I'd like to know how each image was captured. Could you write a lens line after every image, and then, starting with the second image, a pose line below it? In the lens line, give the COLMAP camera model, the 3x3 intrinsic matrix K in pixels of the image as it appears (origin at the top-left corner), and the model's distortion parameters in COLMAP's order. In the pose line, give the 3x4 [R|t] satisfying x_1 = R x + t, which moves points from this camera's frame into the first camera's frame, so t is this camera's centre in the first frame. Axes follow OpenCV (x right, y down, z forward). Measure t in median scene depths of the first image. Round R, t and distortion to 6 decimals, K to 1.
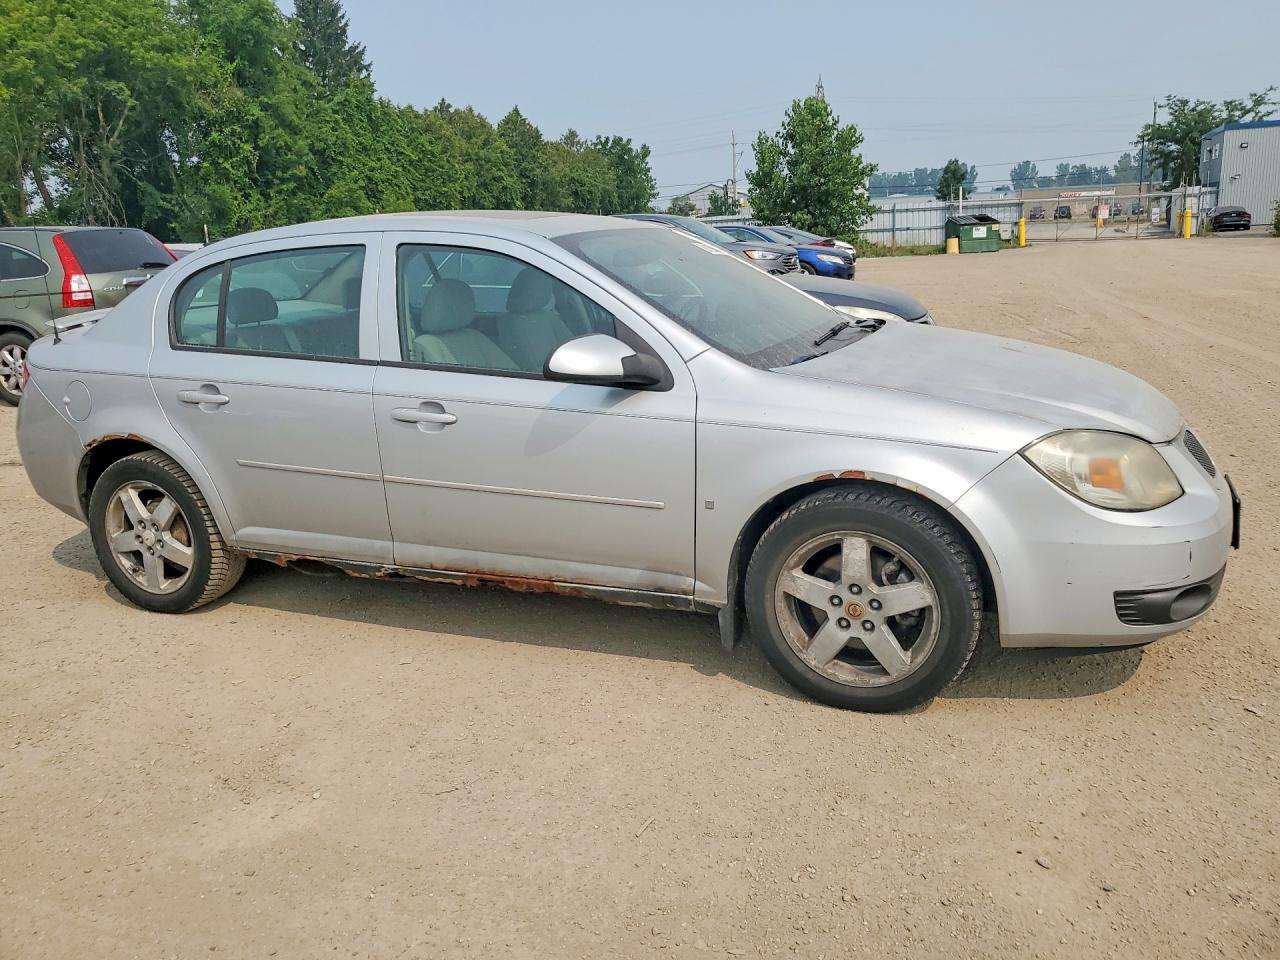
lens RADIAL K [[1016.0, 0, 635.9], [0, 1016.0, 474.6], [0, 0, 1]] dist [0.021847, -0.004136]
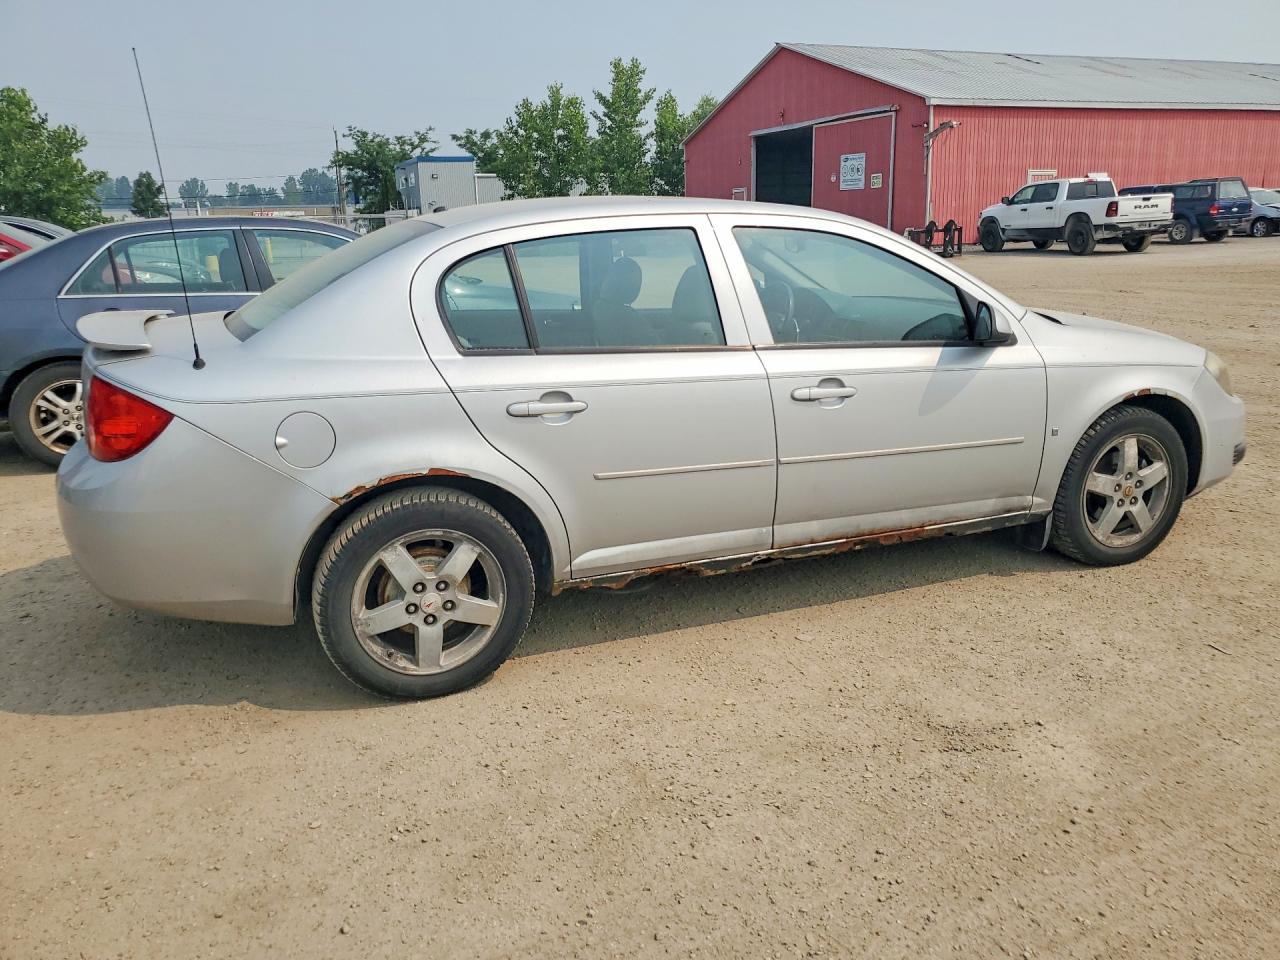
lens RADIAL K [[1016.0, 0, 637.0], [0, 1016.0, 484.0], [0, 0, 1]] dist [0.021847, -0.004136]
pose [[0.707789, -0.153814, 0.689475, -0.889193], [0.160429, 0.985505, 0.055165, -0.044755], [-0.687966, 0.071567, 0.722206, 0.327775]]
